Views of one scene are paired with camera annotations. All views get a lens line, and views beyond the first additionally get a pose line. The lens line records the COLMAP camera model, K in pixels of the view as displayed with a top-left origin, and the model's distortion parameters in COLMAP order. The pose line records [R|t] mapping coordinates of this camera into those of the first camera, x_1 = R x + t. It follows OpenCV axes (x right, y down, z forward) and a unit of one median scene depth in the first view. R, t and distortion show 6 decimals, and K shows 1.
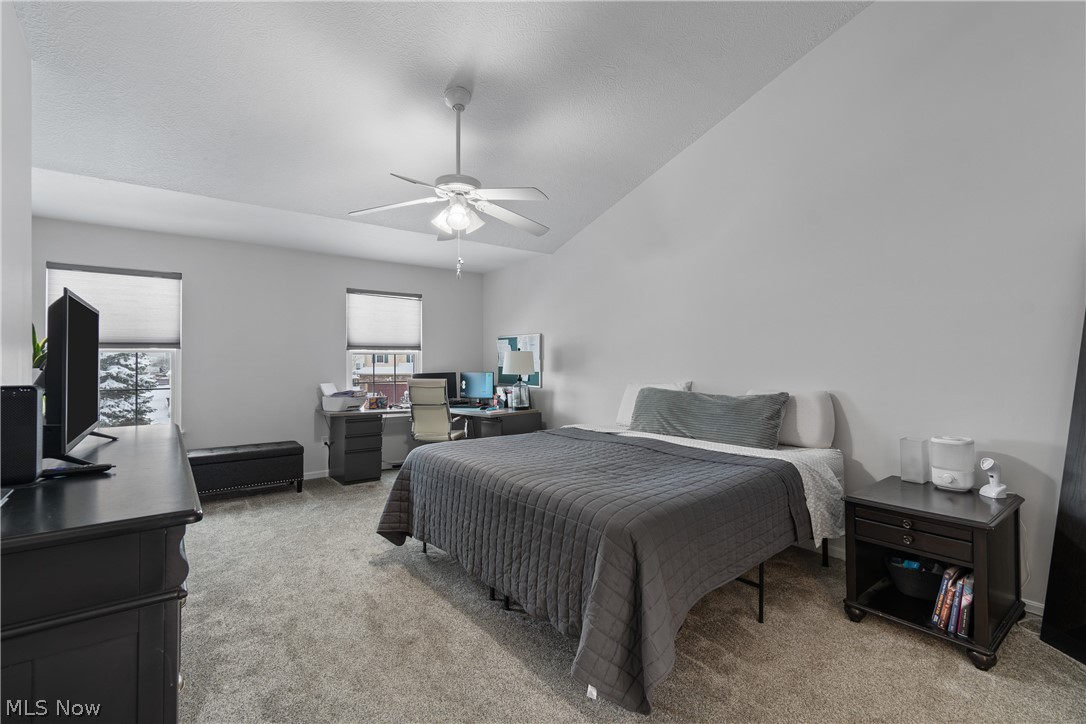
lens RADIAL K [[480.5, 0, 547.9], [0, 480.5, 357.1], [0, 0, 1]] dist [0.000192, -0.000334]
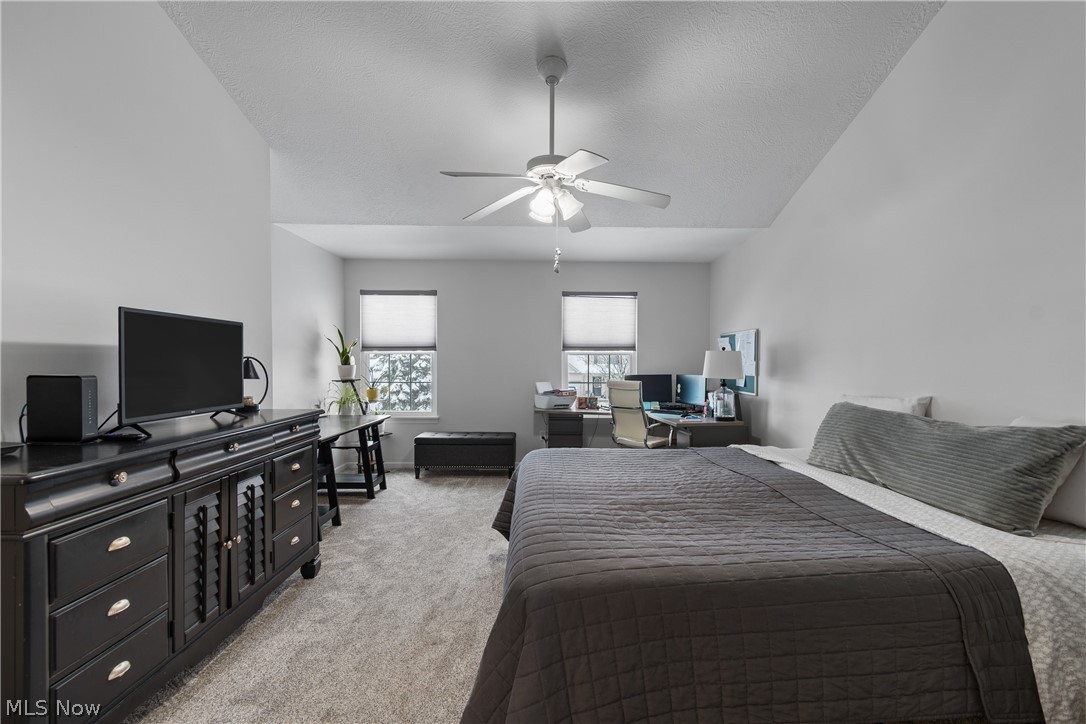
lens RADIAL K [[483.8, 0, 543.8], [0, 483.8, 373.2], [0, 0, 1]] dist [-0.000479, -0.000113]
pose [[0.803984, 0.020220, -0.594306, 0.189624], [-0.001692, 0.999495, 0.031717, 0.000629], [0.594648, -0.024494, 0.803613, 0.135185]]
